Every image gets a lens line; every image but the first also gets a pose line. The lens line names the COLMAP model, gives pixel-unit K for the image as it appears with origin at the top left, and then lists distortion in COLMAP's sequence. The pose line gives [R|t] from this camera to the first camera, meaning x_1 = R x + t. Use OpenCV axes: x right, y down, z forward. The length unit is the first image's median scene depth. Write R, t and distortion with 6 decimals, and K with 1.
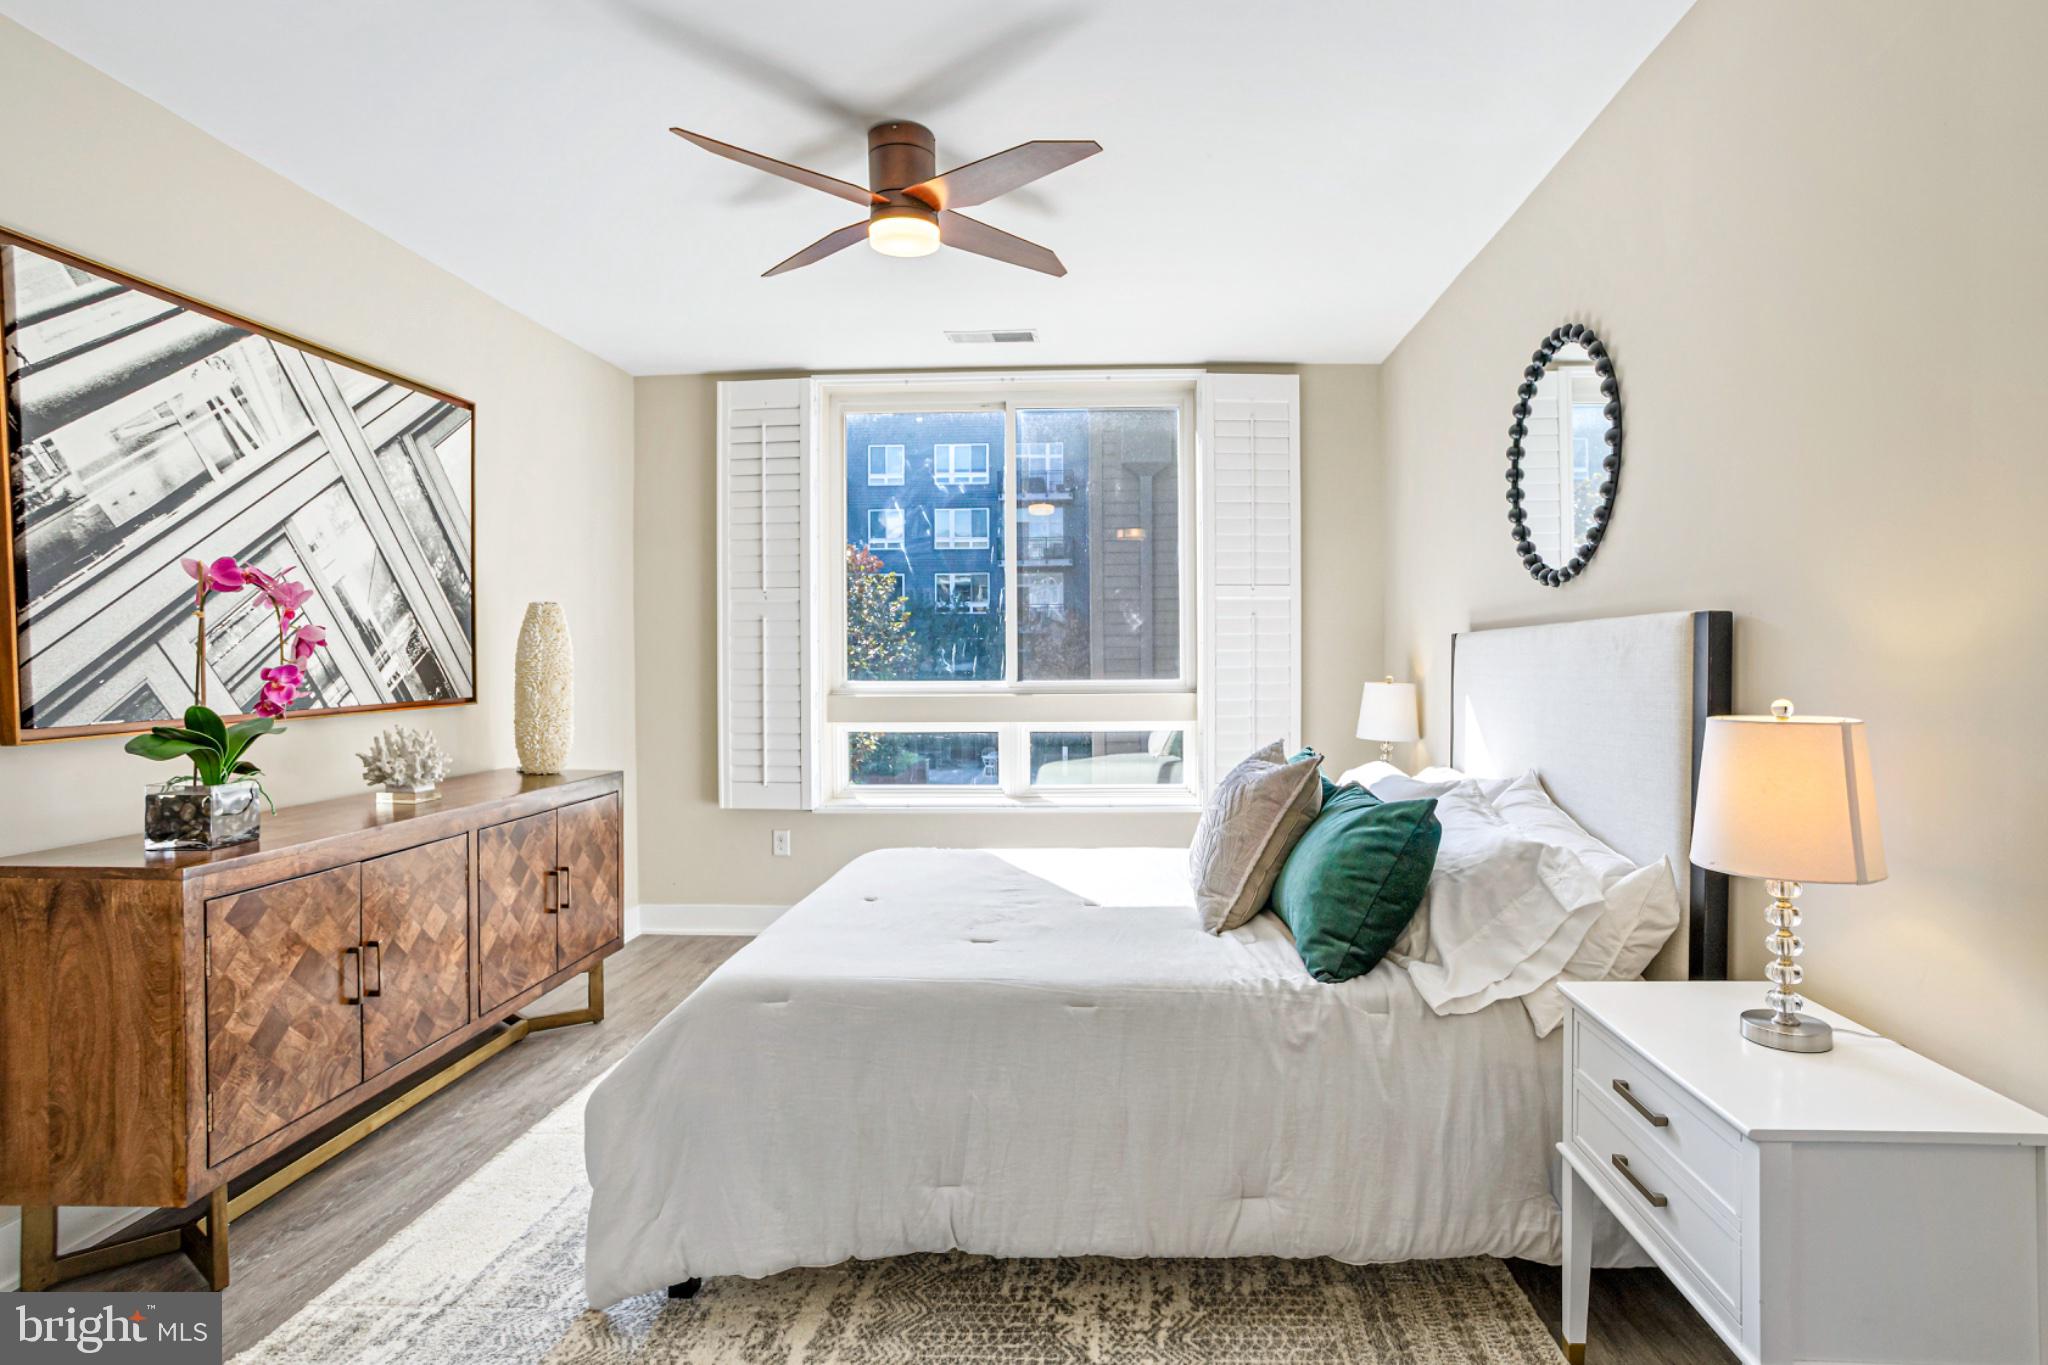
lens RADIAL K [[1010.4, 0, 1064.2], [0, 1010.4, 693.6], [0, 0, 1]] dist [-0.040988, 0.030682]
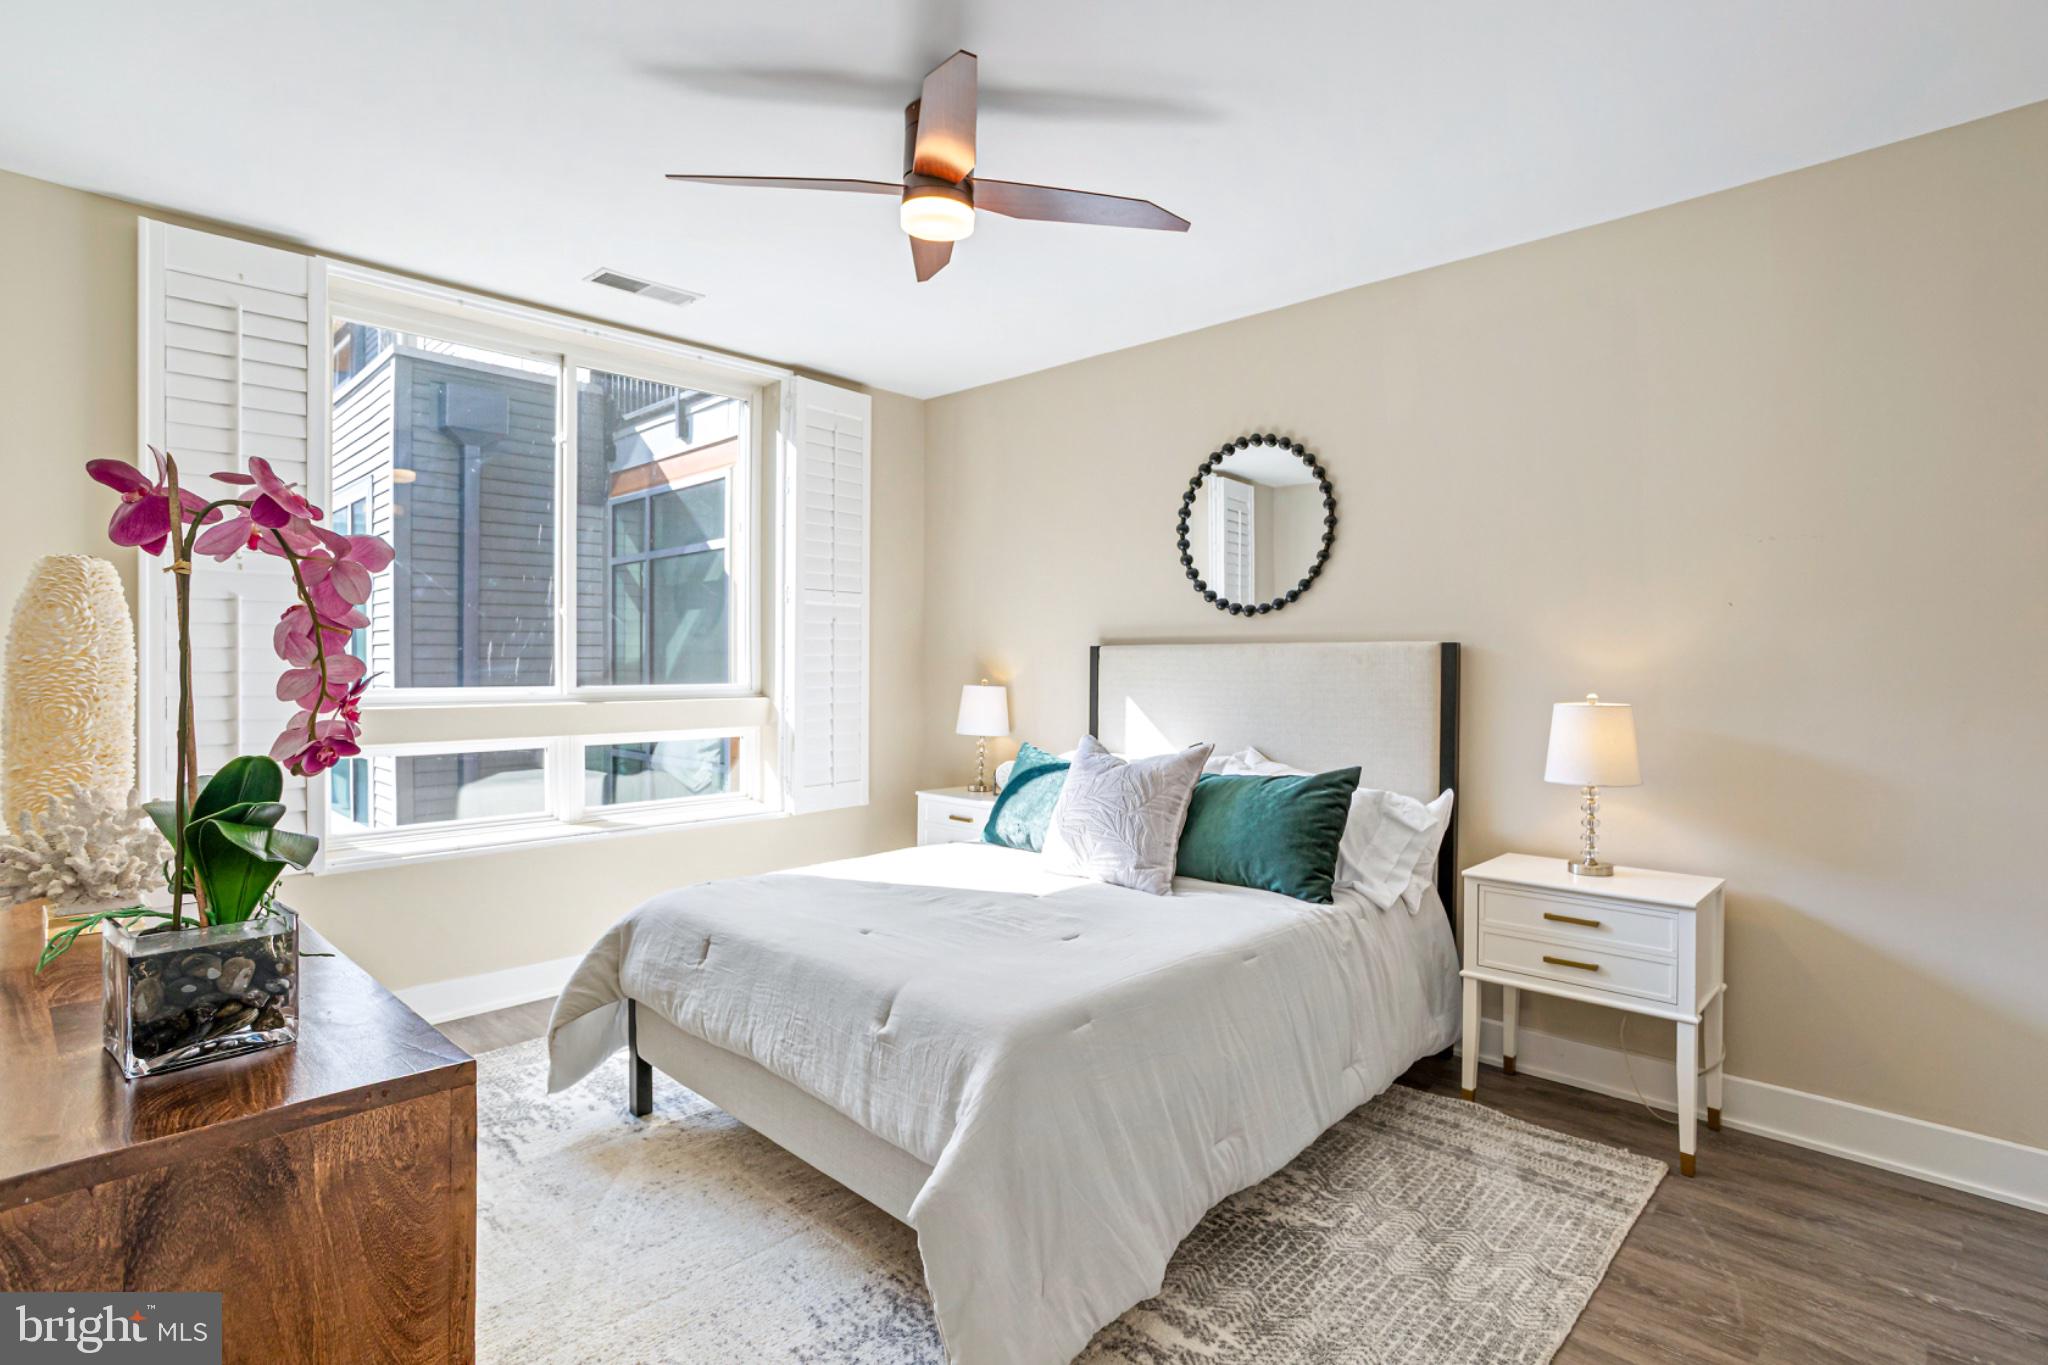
lens RADIAL K [[993.8, 0, 1019.6], [0, 993.8, 701.4], [0, 0, 1]] dist [-0.057471, 0.029799]
pose [[0.664447, -0.020370, 0.747057, -0.986075], [0.014028, 0.999792, 0.014785, -0.016519], [-0.747203, 0.000656, 0.664595, 0.408941]]
